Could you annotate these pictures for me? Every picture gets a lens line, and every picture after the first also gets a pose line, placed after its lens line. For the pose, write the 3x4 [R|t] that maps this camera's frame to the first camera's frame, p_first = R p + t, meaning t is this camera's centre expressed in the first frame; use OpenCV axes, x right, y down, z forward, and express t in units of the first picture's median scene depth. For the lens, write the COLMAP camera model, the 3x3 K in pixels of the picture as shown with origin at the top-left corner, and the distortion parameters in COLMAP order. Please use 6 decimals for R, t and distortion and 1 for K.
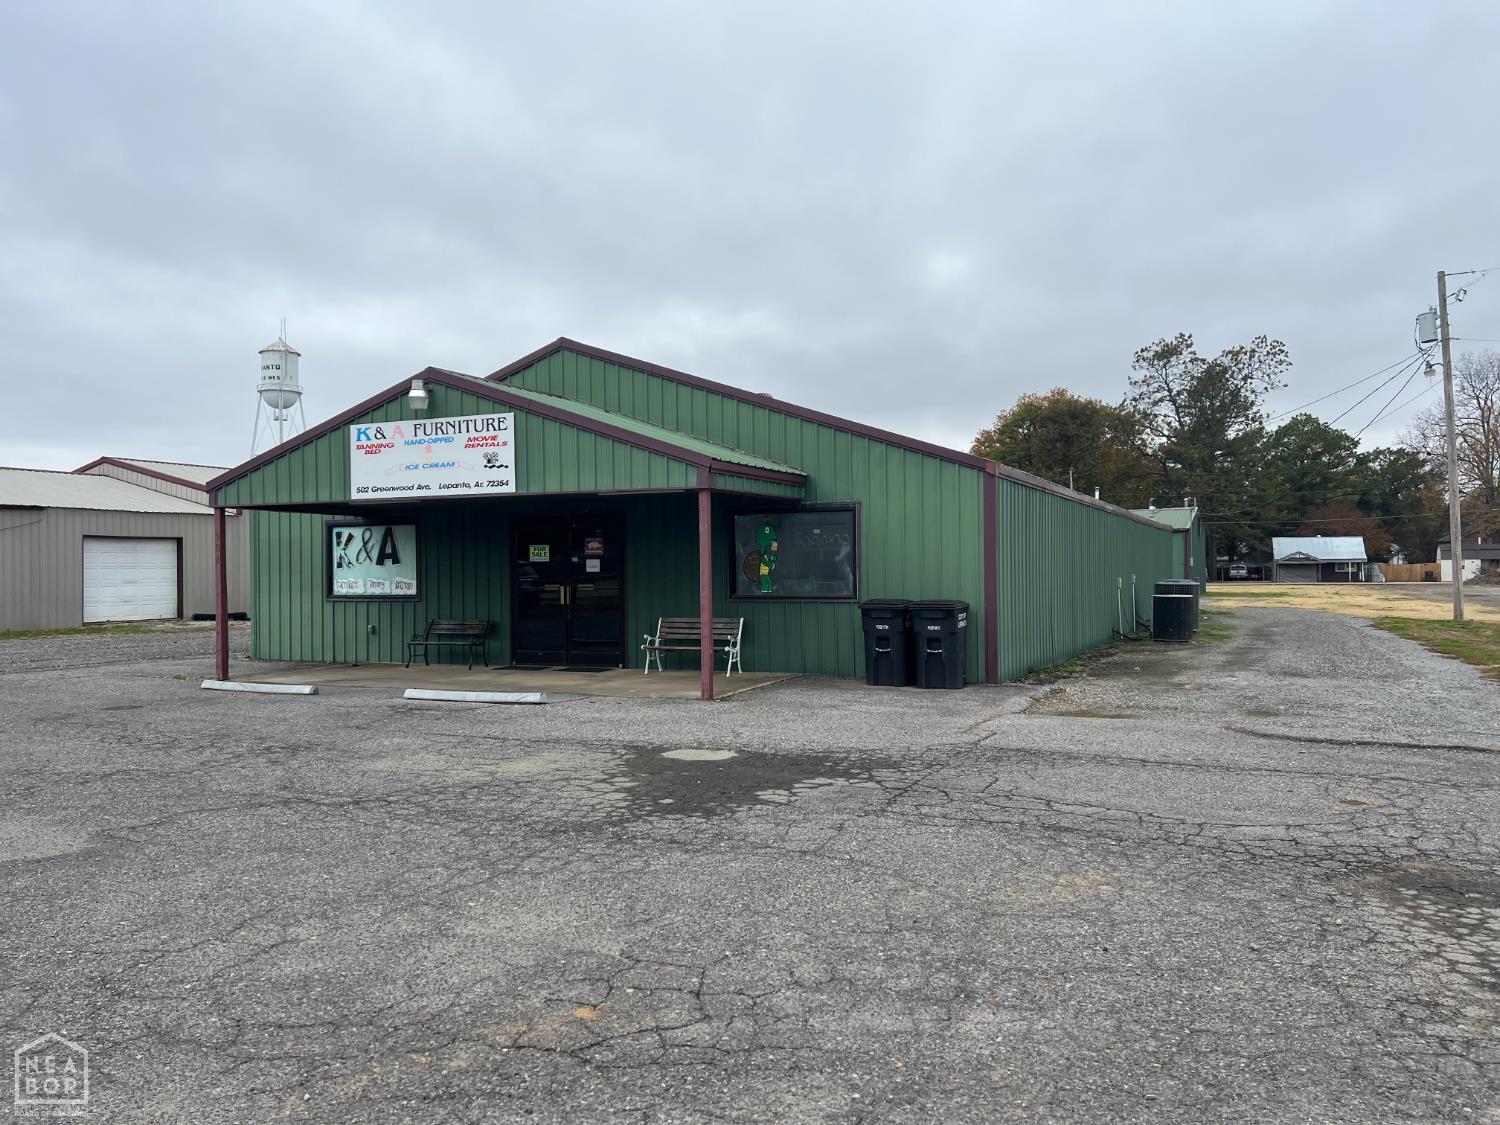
lens RADIAL K [[1143.0, 0, 746.1], [0, 1143.0, 568.3], [0, 0, 1]] dist [0.078289, -0.013930]
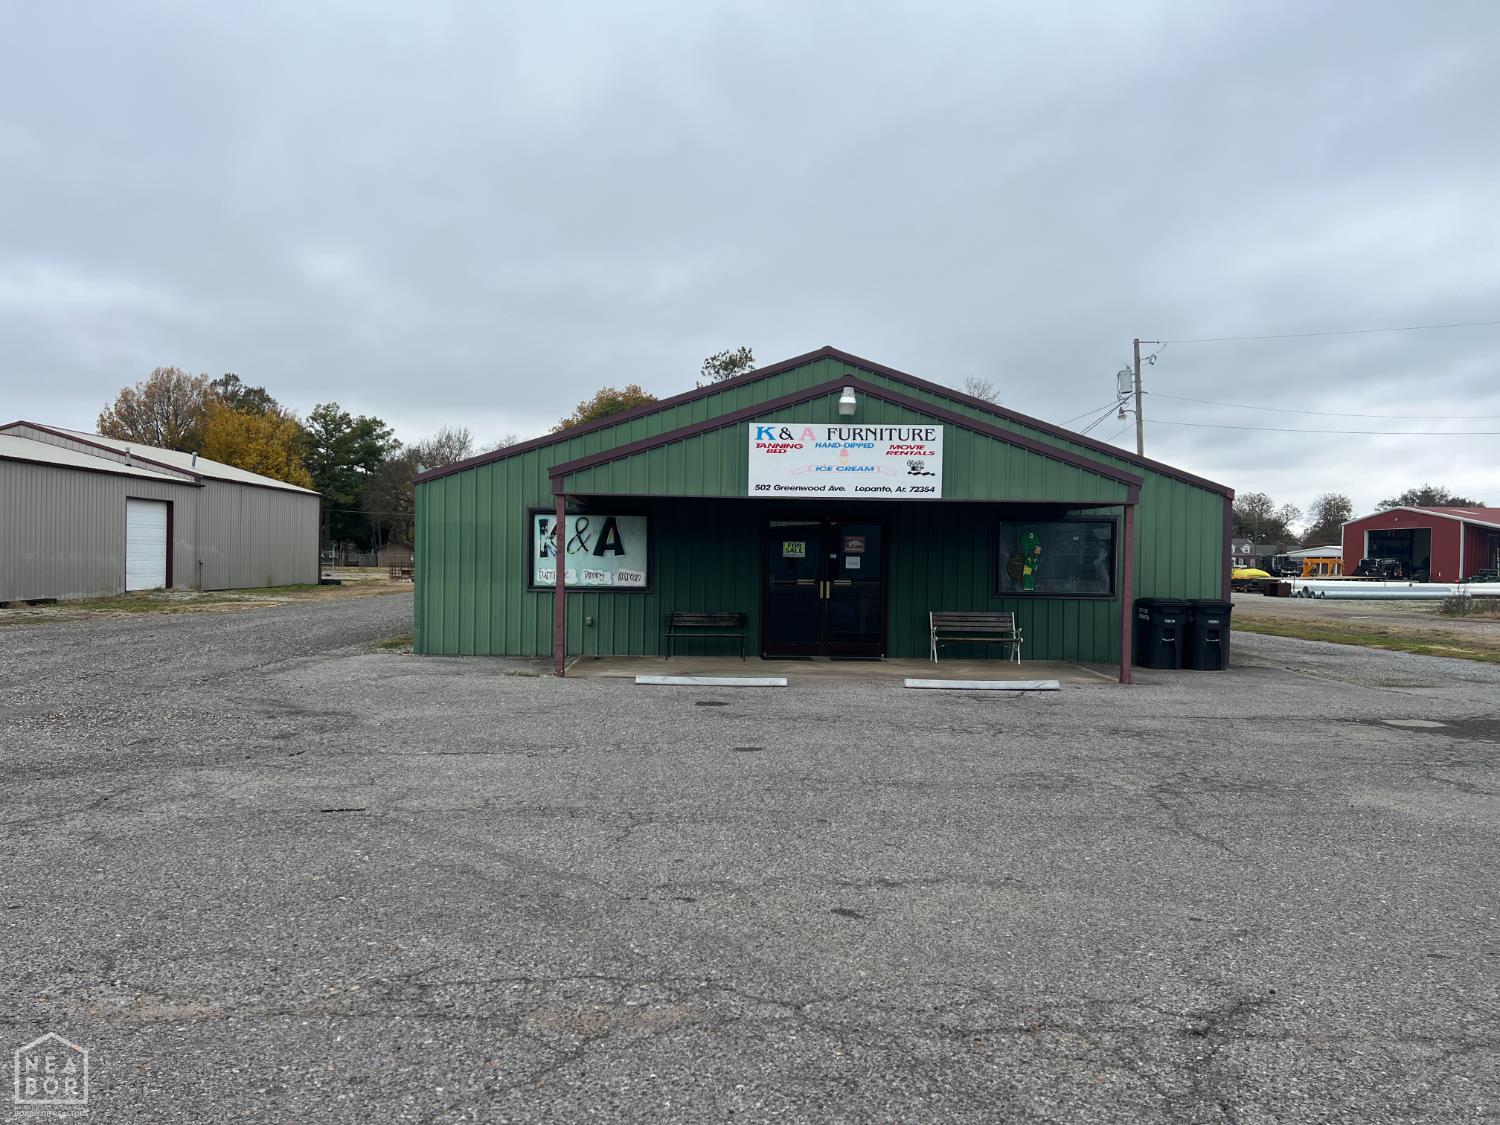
lens RADIAL K [[1143.0, 0, 738.8], [0, 1143.0, 568.3], [0, 0, 1]] dist [0.078289, -0.013930]
pose [[0.903295, 0.017955, 0.428644, -0.761820], [-0.023783, 0.999683, 0.008245, -0.003529], [-0.428360, -0.017643, 0.903436, 0.083765]]
